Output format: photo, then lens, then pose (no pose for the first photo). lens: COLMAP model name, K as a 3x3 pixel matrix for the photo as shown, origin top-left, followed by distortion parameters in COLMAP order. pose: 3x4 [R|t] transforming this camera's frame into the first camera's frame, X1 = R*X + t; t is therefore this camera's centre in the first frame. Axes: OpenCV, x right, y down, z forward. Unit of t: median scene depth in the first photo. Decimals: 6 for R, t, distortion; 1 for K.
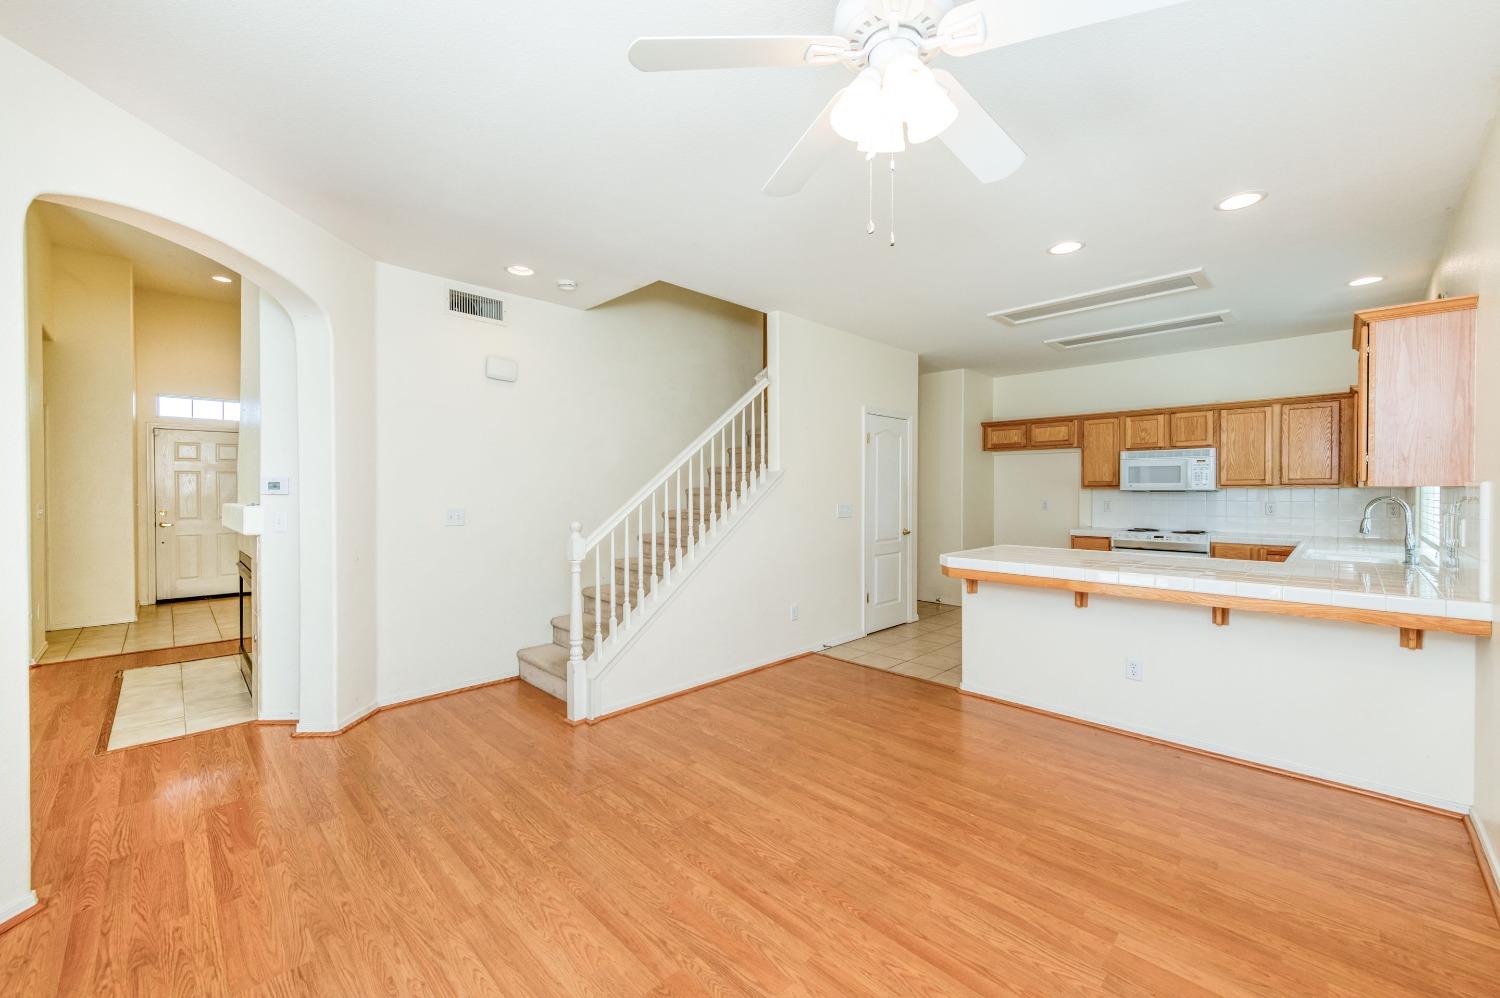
lens RADIAL K [[597.5, 0, 745.8], [0, 597.5, 499.8], [0, 0, 1]] dist [-0.003161, -0.000249]
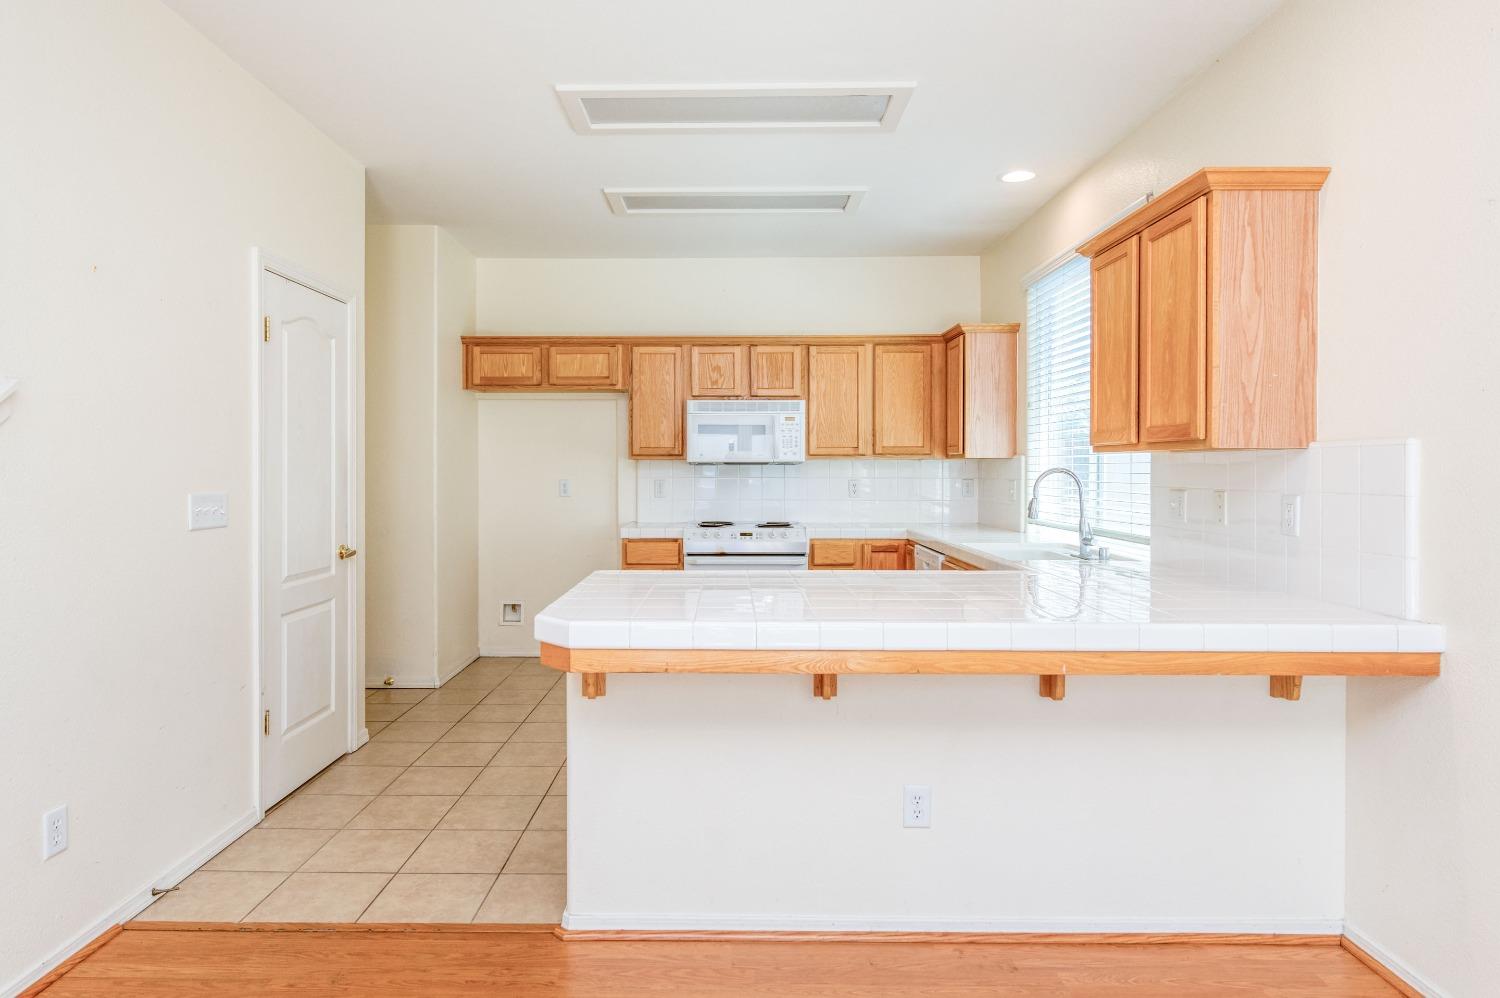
lens RADIAL K [[886.0, 0, 721.2], [0, 886.0, 474.2], [0, 0, 1]] dist [0.000804, 0.001402]
pose [[0.713422, -0.006371, 0.700706, 0.004187], [0.013261, 0.999902, -0.004411, 0.001843], [-0.700609, 0.012439, 0.713437, 0.520465]]
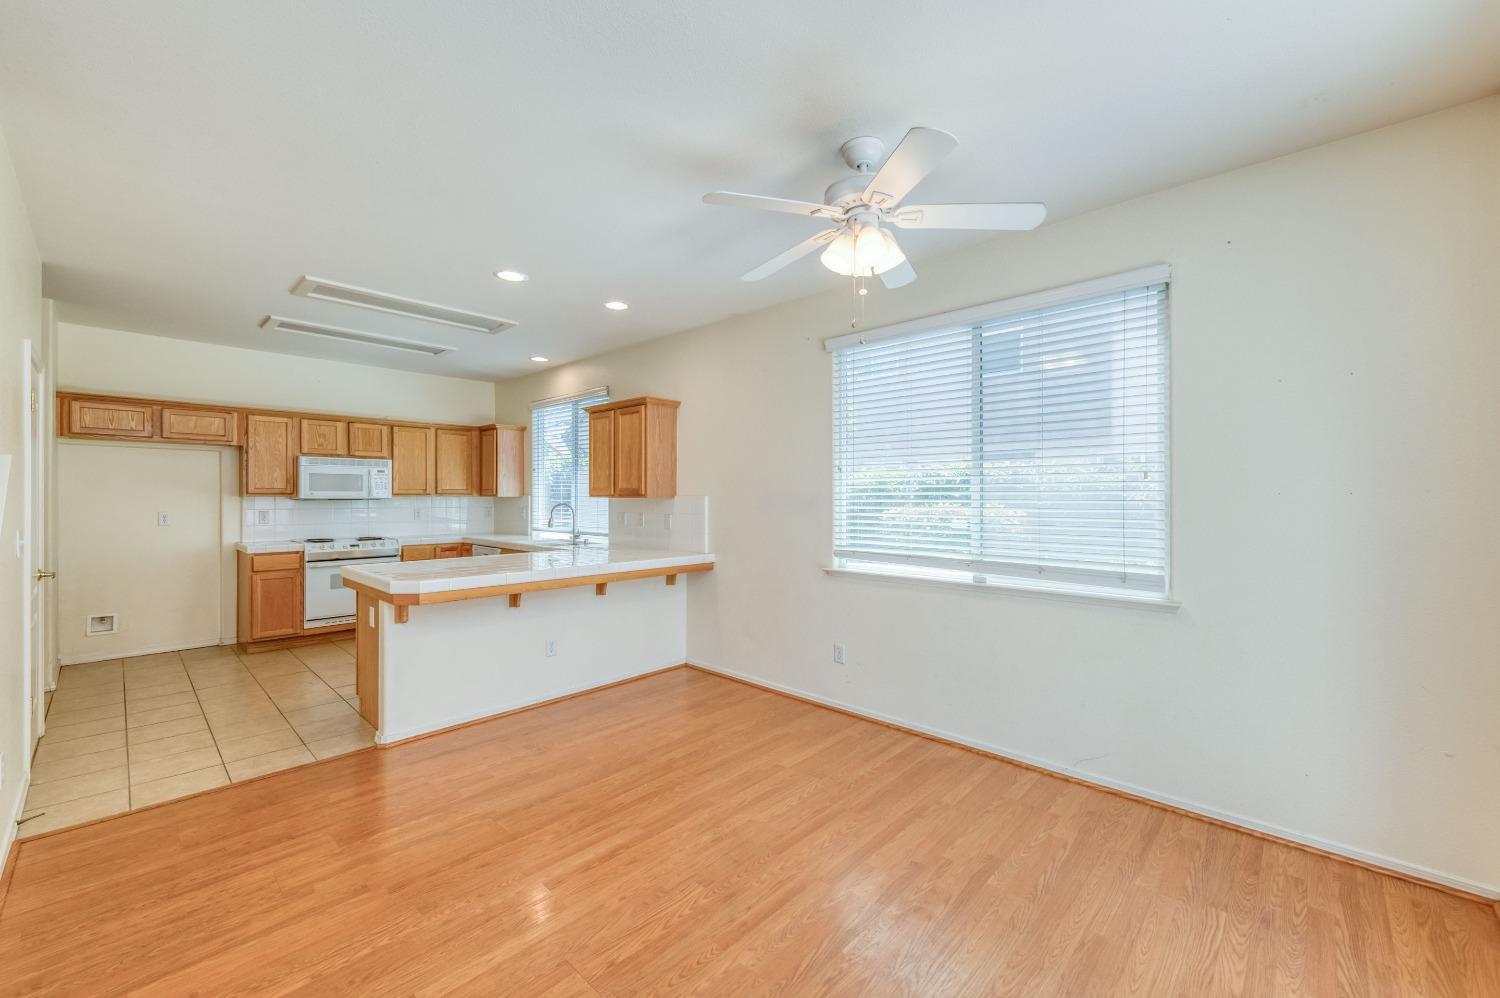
lens RADIAL K [[597.5, 0, 763.0], [0, 597.5, 500.7], [0, 0, 1]] dist [-0.003161, -0.000249]
pose [[-0.052039, -0.010822, 0.998586, -0.535647], [0.014747, 0.999824, 0.011603, -0.022212], [-0.998536, 0.015330, -0.051870, 0.565349]]
